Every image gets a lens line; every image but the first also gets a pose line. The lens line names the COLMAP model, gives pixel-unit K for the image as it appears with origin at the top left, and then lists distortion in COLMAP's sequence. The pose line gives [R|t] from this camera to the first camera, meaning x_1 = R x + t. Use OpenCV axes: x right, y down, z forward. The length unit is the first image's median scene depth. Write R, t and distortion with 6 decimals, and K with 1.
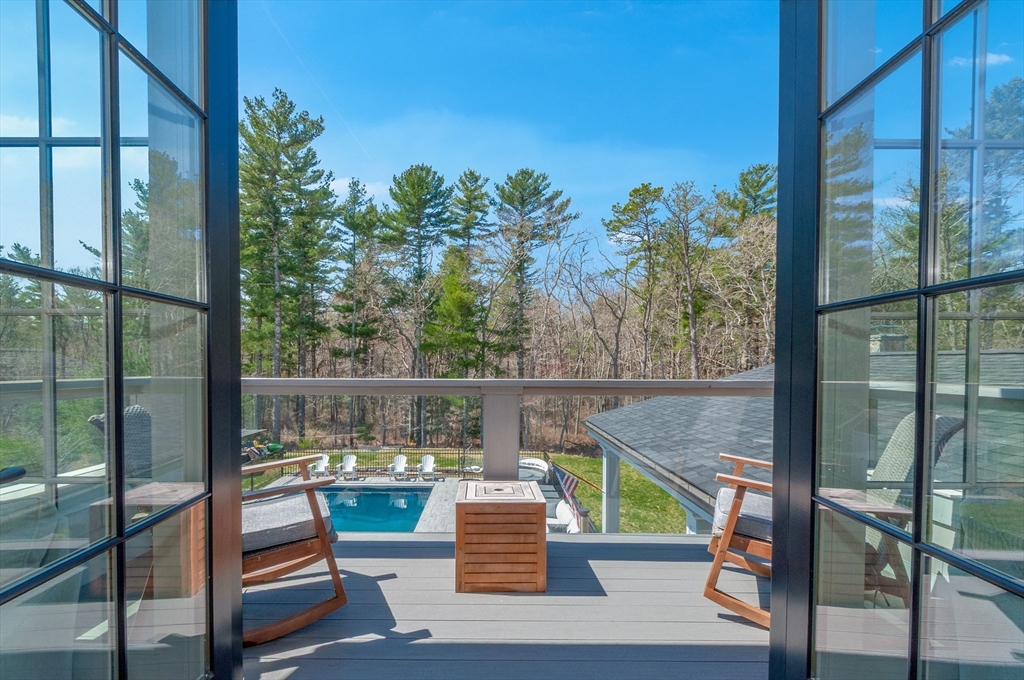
lens RADIAL K [[513.7, 0, 507.7], [0, 513.7, 380.8], [0, 0, 1]] dist [-0.002059, 0.000025]
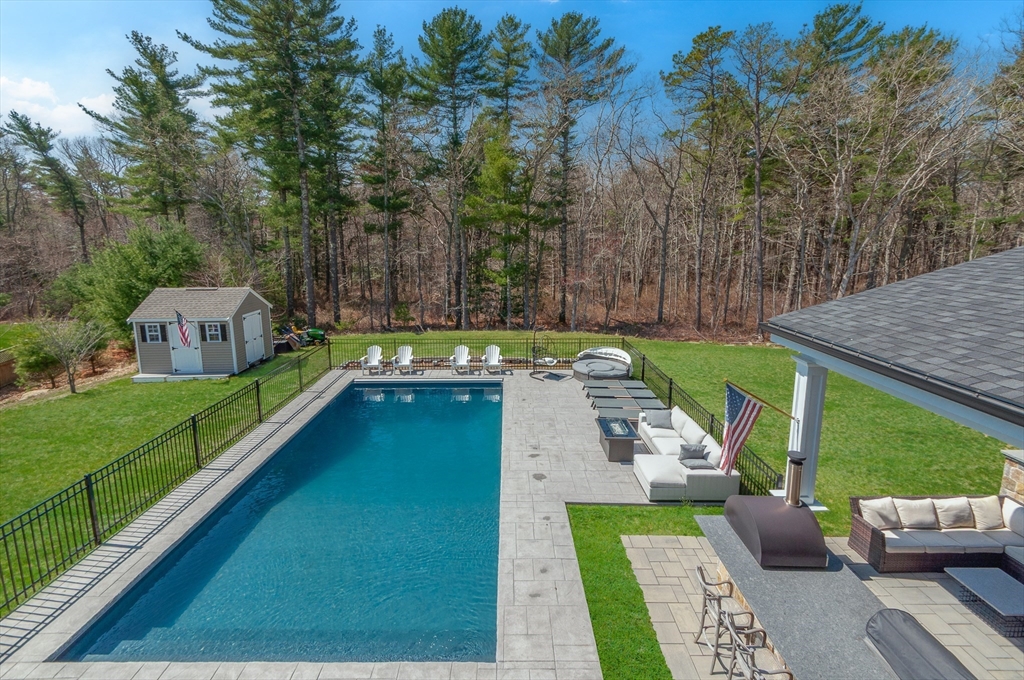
lens RADIAL K [[485.1, 0, 513.3], [0, 485.1, 323.8], [0, 0, 1]] dist [0.026602, -0.025804]
pose [[0.999920, -0.008252, -0.009634, -0.062922], [0.009545, 0.989681, 0.142969, -0.006972], [0.008354, -0.143050, 0.989680, 0.098039]]
